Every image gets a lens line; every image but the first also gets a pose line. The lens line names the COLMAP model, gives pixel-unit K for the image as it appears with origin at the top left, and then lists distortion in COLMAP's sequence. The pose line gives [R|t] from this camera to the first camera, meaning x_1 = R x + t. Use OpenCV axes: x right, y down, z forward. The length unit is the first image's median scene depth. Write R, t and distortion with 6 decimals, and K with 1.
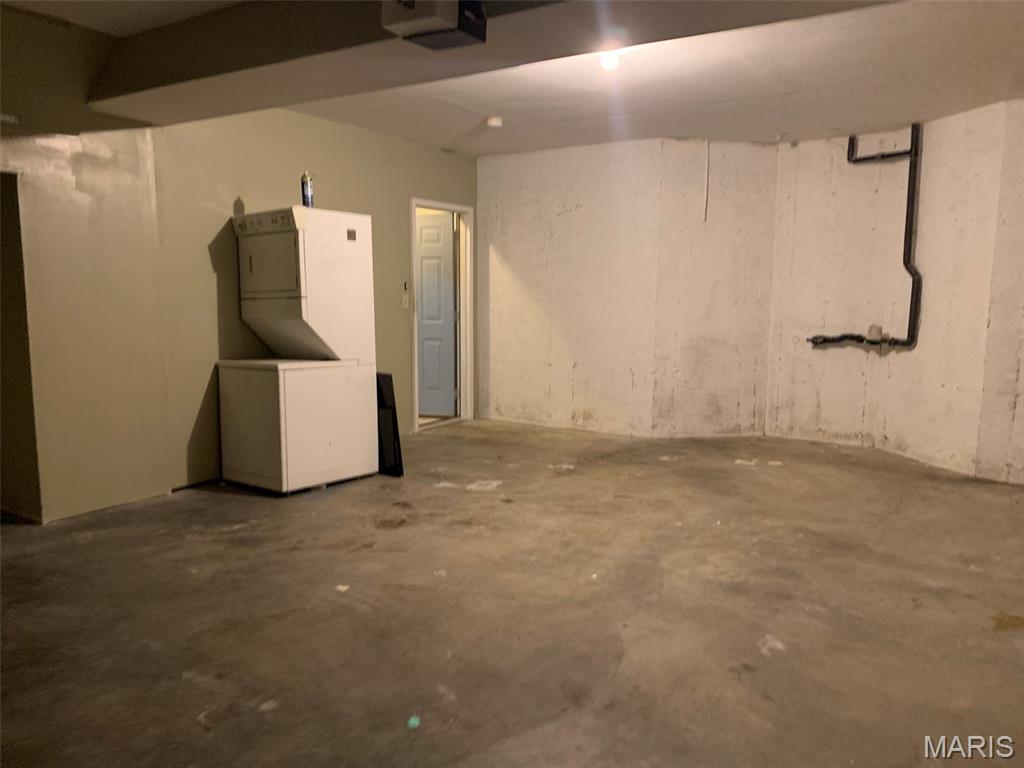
lens RADIAL K [[787.6, 0, 512.0], [0, 787.6, 385.3], [0, 0, 1]] dist [0.009342, -0.011705]
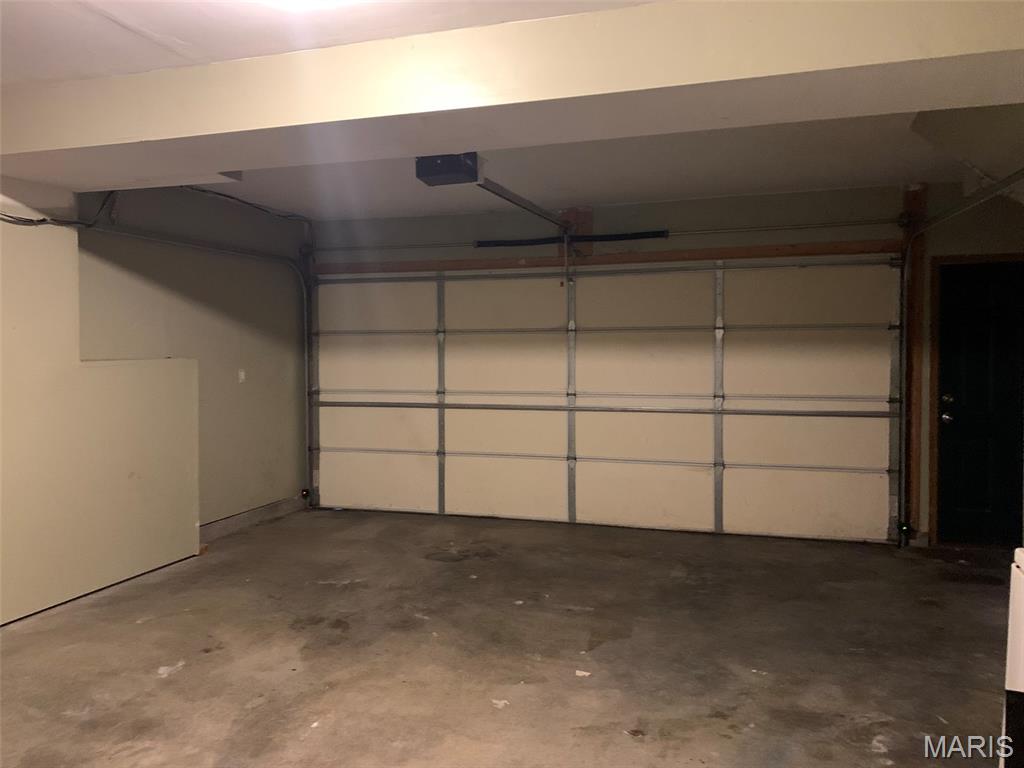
lens RADIAL K [[787.6, 0, 506.1], [0, 787.6, 375.3], [0, 0, 1]] dist [0.009342, -0.011705]
pose [[-0.959664, 0.001928, -0.281143, 0.141891], [-0.040147, 0.988789, 0.143820, -0.232444], [0.278269, 0.149306, -0.948828, 1.746154]]
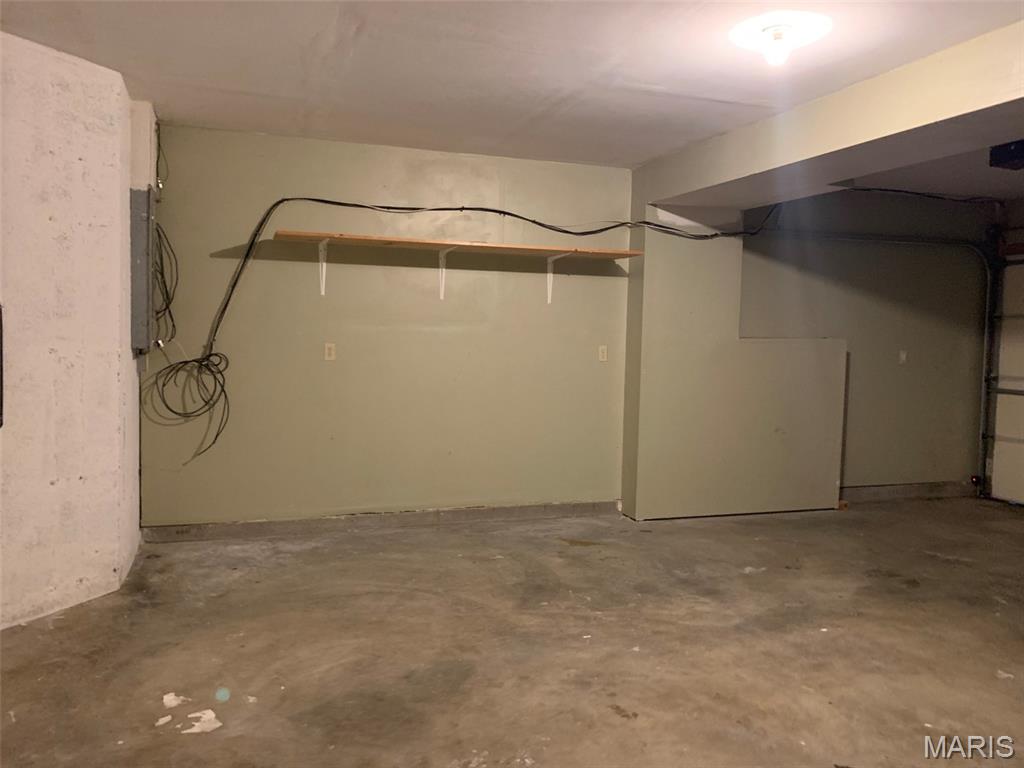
lens RADIAL K [[787.6, 0, 488.1], [0, 787.6, 387.5], [0, 0, 1]] dist [0.009342, -0.011705]
pose [[-0.785242, -0.069581, 0.615267, -0.155616], [0.049327, 0.983478, 0.174177, -0.258153], [-0.617221, 0.167120, -0.768836, 1.968168]]
